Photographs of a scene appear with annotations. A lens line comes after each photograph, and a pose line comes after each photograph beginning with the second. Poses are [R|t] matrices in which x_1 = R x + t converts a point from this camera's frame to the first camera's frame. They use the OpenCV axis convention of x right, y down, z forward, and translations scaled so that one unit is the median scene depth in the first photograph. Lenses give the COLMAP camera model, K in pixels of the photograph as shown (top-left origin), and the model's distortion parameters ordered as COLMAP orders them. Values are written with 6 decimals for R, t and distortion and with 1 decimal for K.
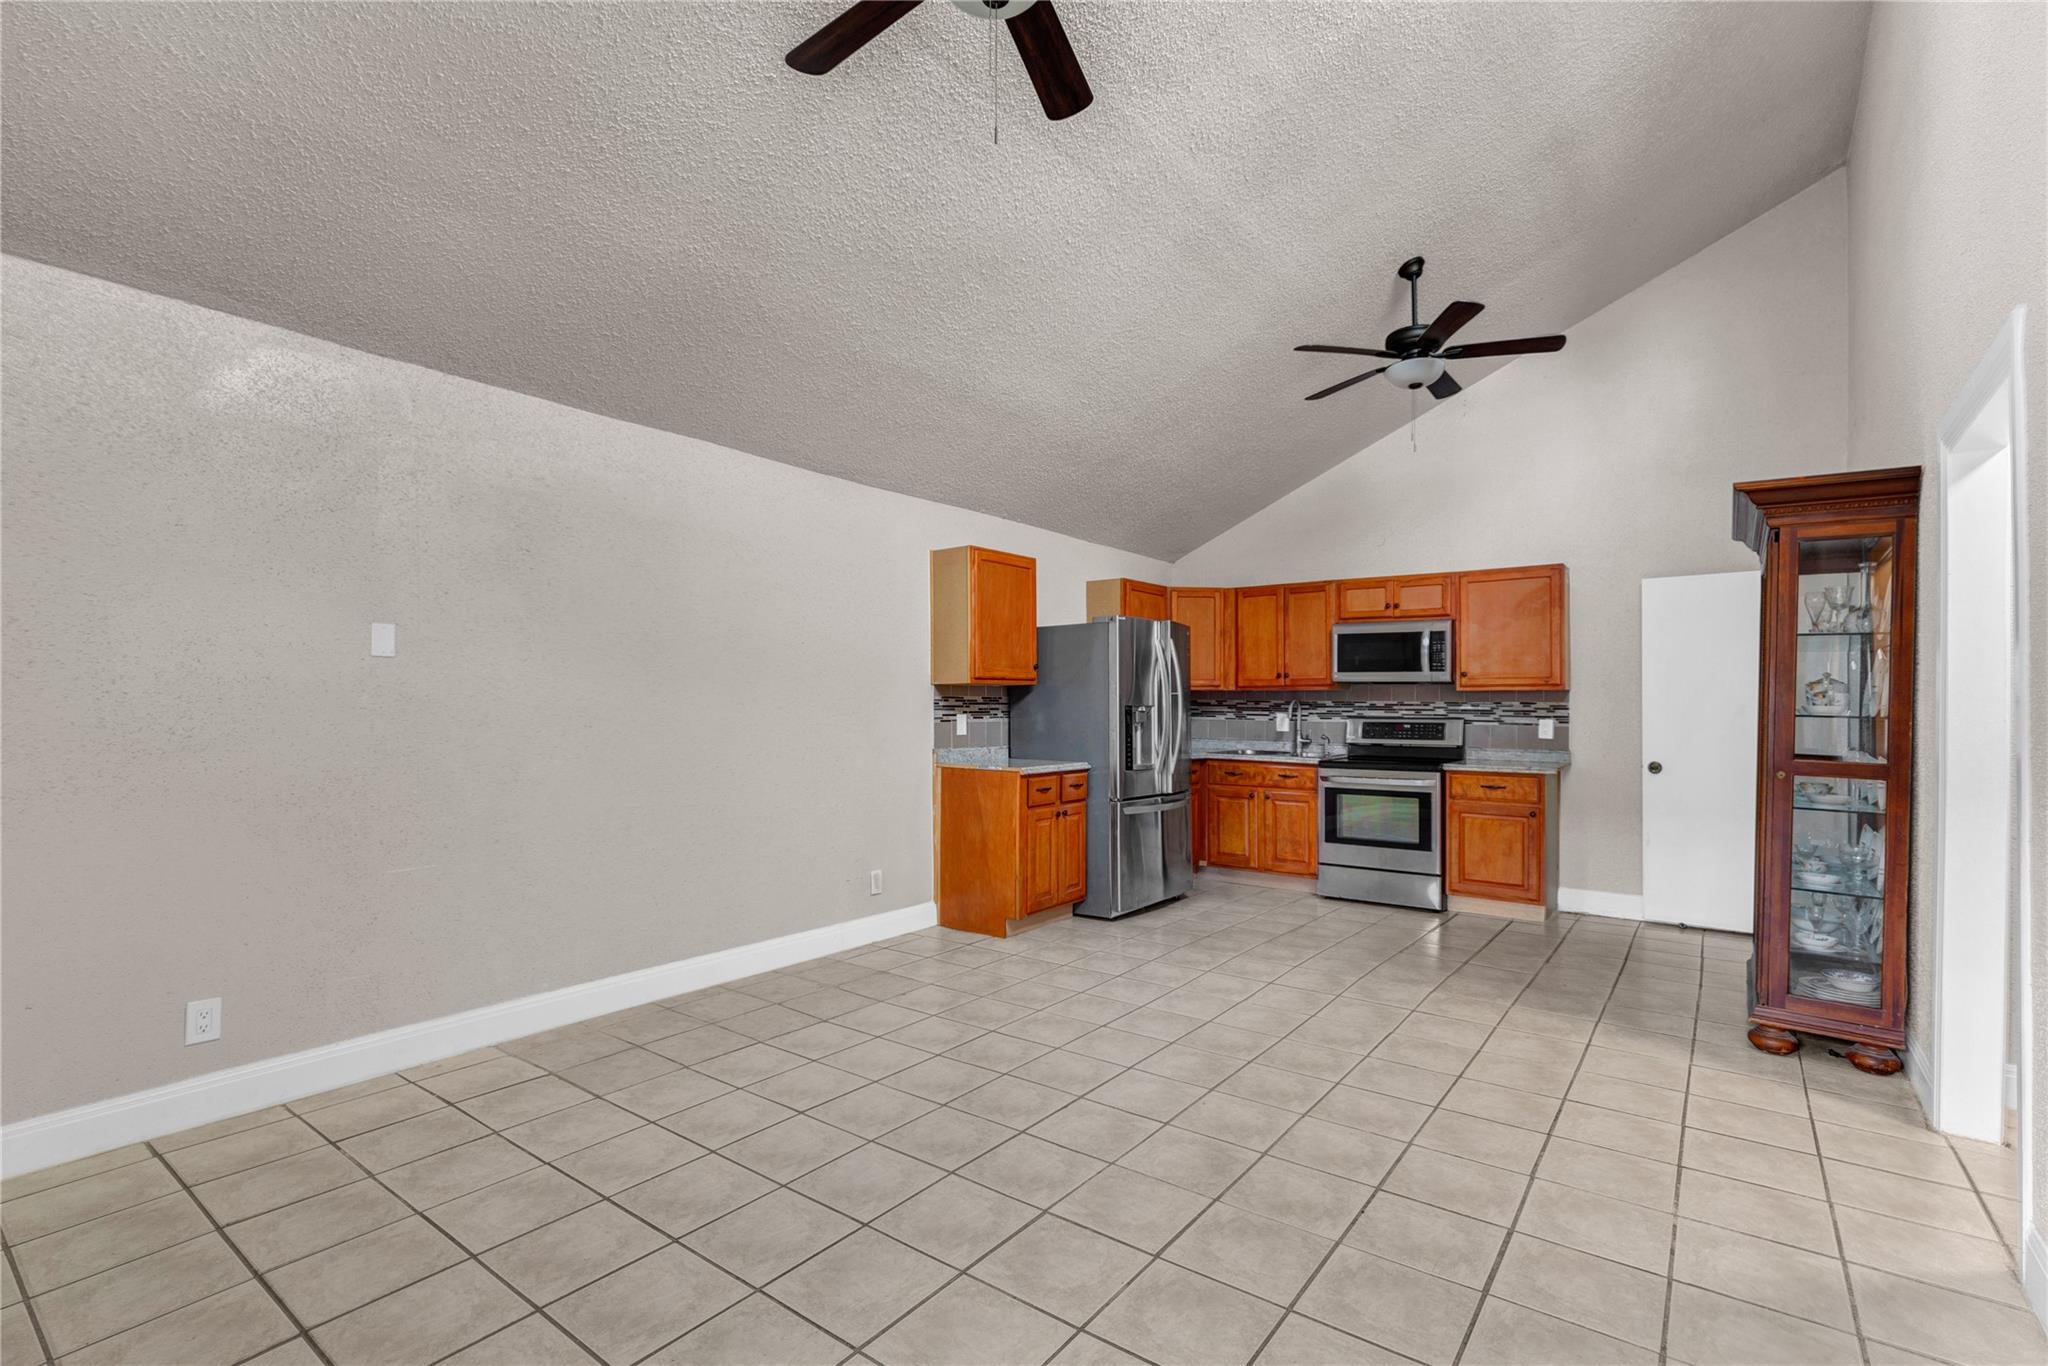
lens RADIAL K [[920.1, 0, 1042.0], [0, 920.1, 709.6], [0, 0, 1]] dist [-0.000160, 0.000009]
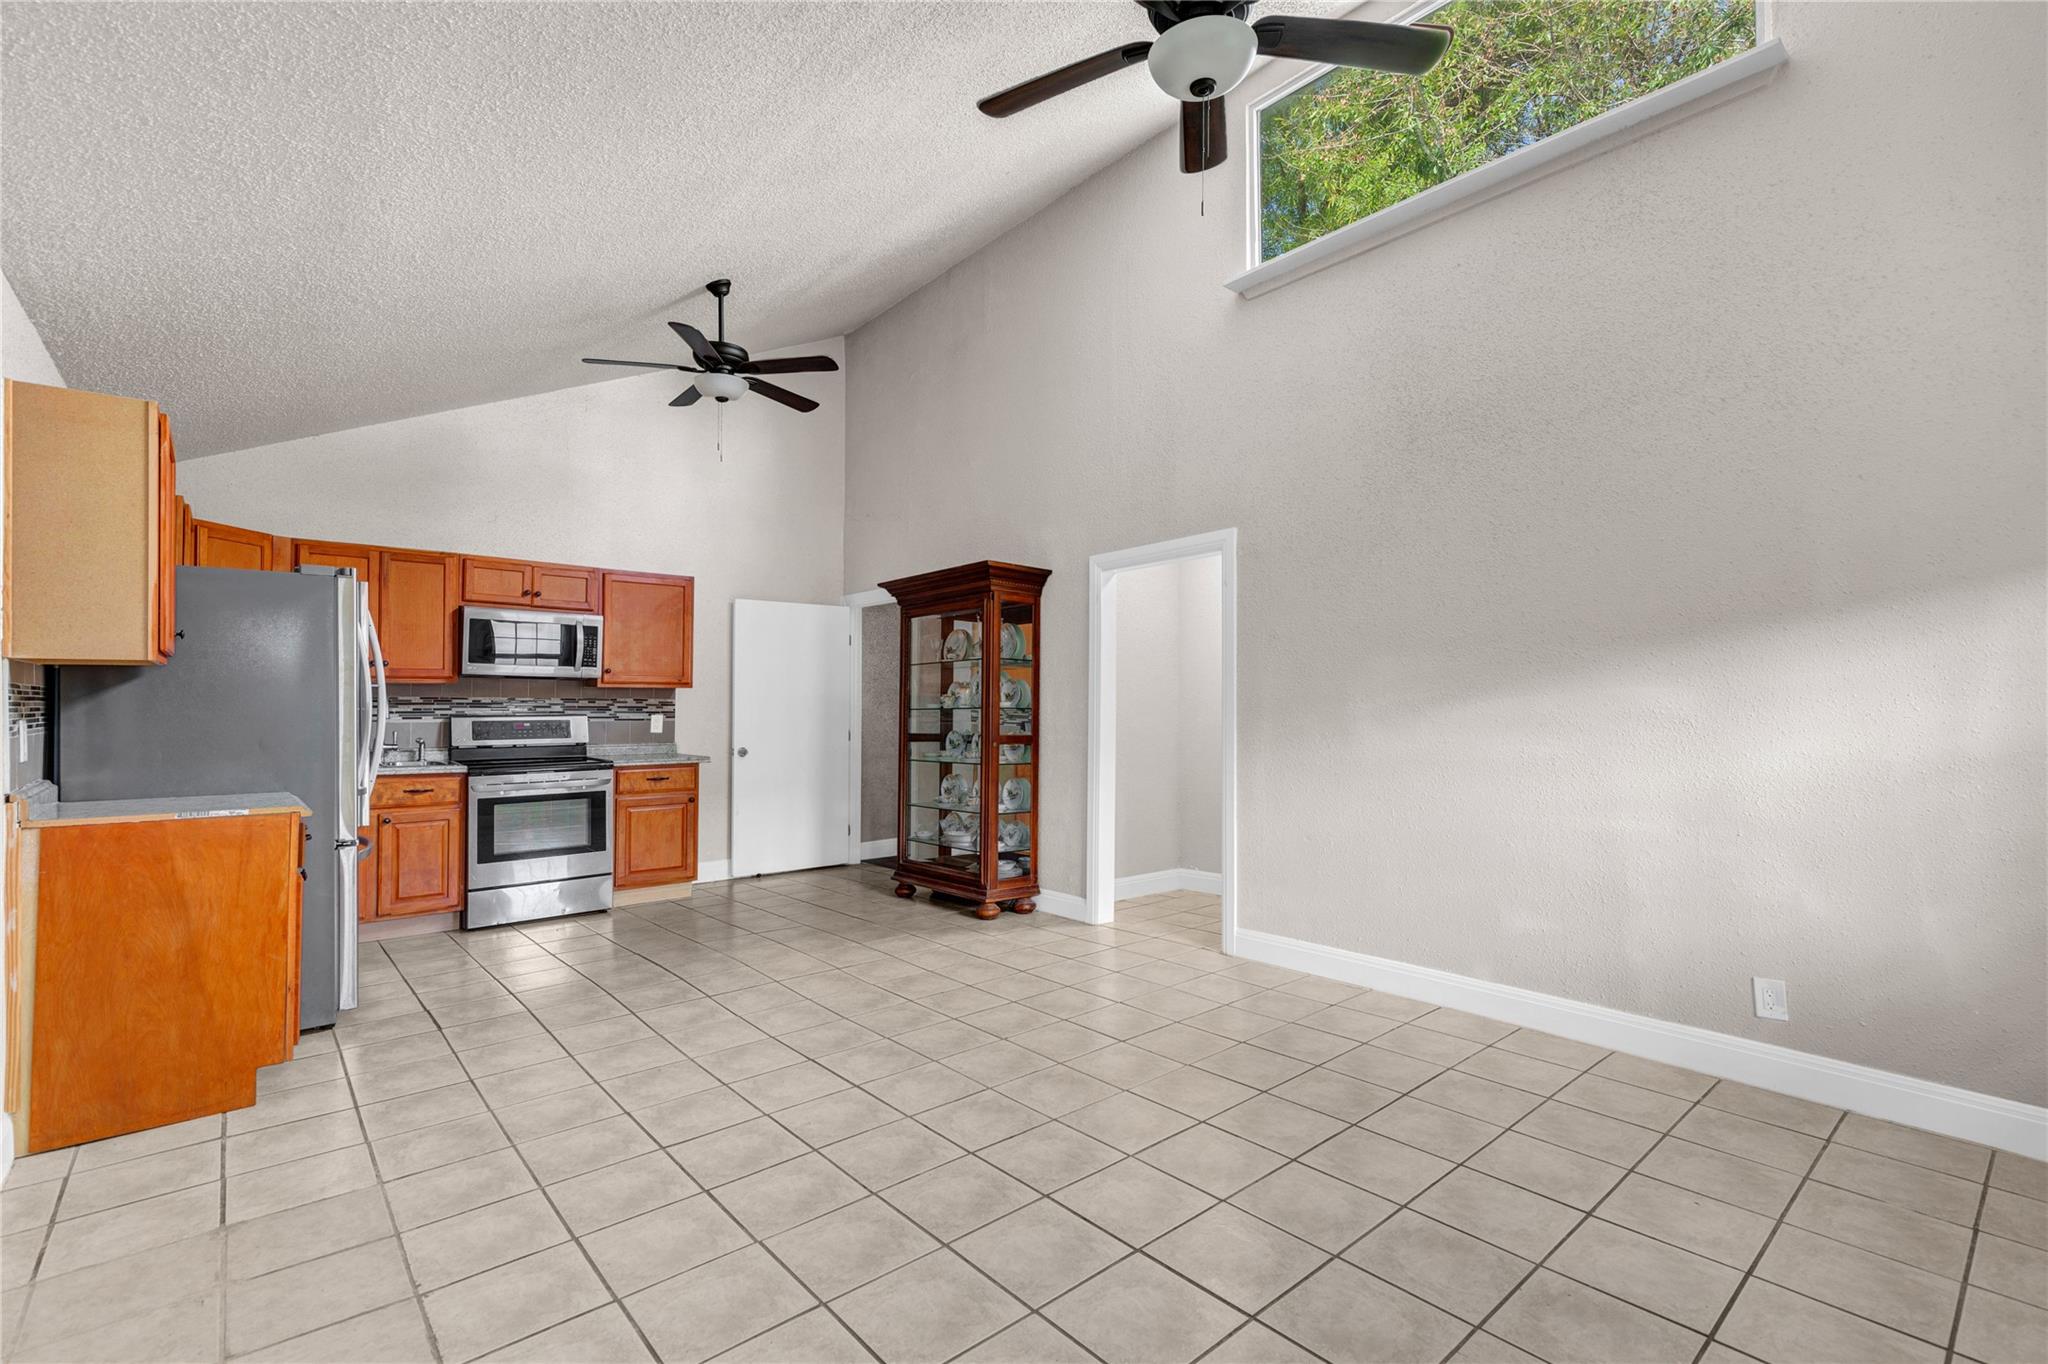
lens RADIAL K [[913.1, 0, 1027.3], [0, 913.1, 697.7], [0, 0, 1]] dist [0.002230, -0.000041]
pose [[0.214183, 0.004615, 0.976783, -0.432253], [0.005514, 0.999967, -0.005933, -0.000749], [-0.976778, 0.006657, 0.214151, 0.347098]]
